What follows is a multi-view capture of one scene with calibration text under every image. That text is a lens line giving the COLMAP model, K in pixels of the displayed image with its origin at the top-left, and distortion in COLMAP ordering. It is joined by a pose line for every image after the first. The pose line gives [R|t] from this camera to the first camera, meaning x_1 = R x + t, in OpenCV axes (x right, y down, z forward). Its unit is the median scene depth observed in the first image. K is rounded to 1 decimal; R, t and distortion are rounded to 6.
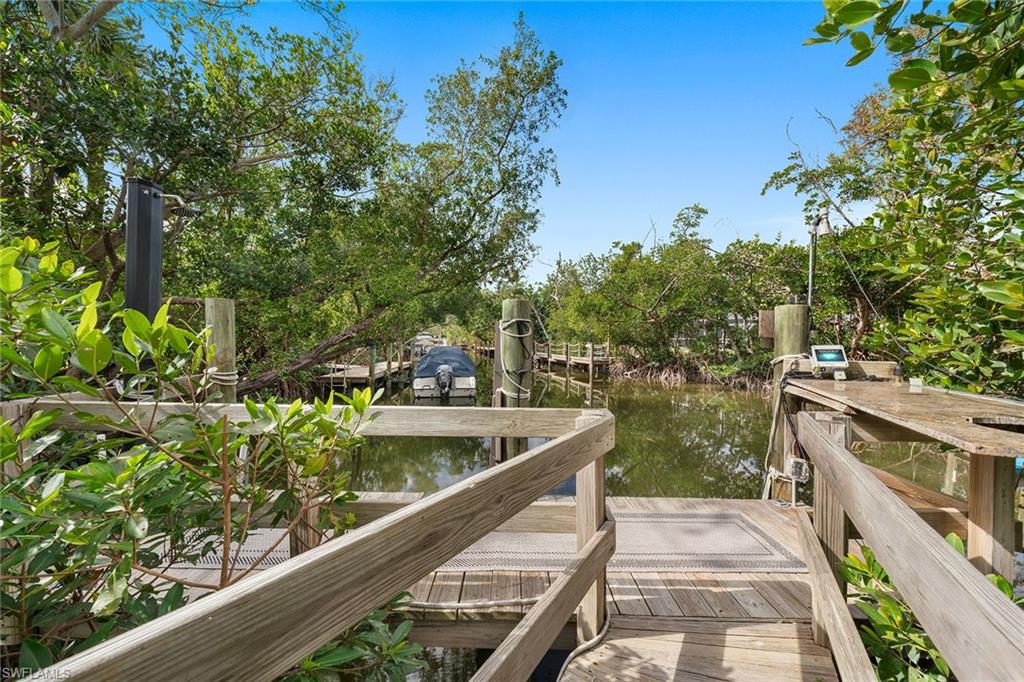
lens RADIAL K [[343.6, 0, 513.9], [0, 343.6, 341.4], [0, 0, 1]] dist [-0.002824, 0.000341]
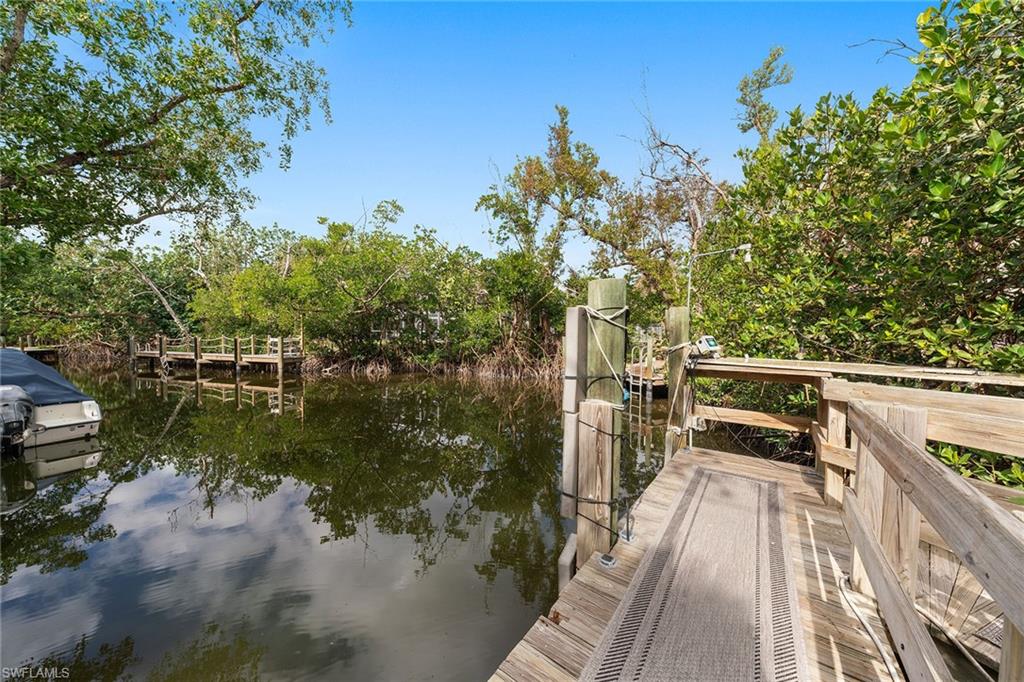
lens RADIAL K [[343.6, 0, 510.5], [0, 343.6, 339.7], [0, 0, 1]] dist [-0.002824, 0.000341]
pose [[0.603382, -0.022069, 0.797147, -0.095861], [0.007623, 0.999731, 0.021907, -0.000826], [-0.797416, -0.007142, 0.603388, 0.097548]]
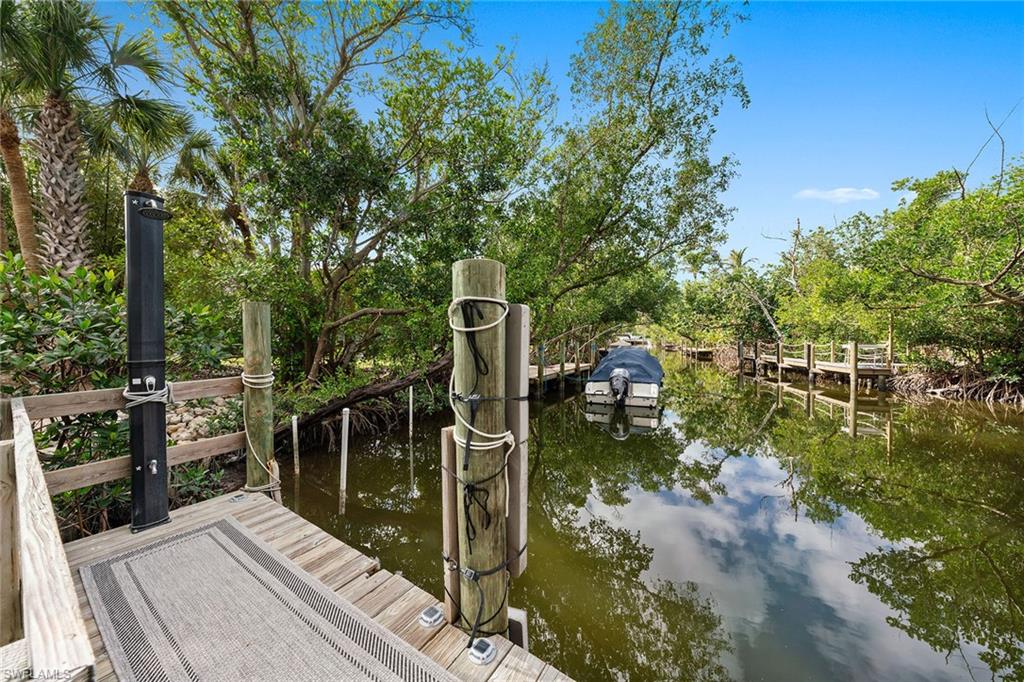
lens RADIAL K [[343.6, 0, 512.3], [0, 343.6, 341.5], [0, 0, 1]] dist [-0.002824, 0.000341]
pose [[0.831714, -0.011531, -0.555085, 0.046648], [0.010141, 0.999933, -0.005576, 0.000597], [0.555112, -0.000992, 0.831775, 0.079430]]
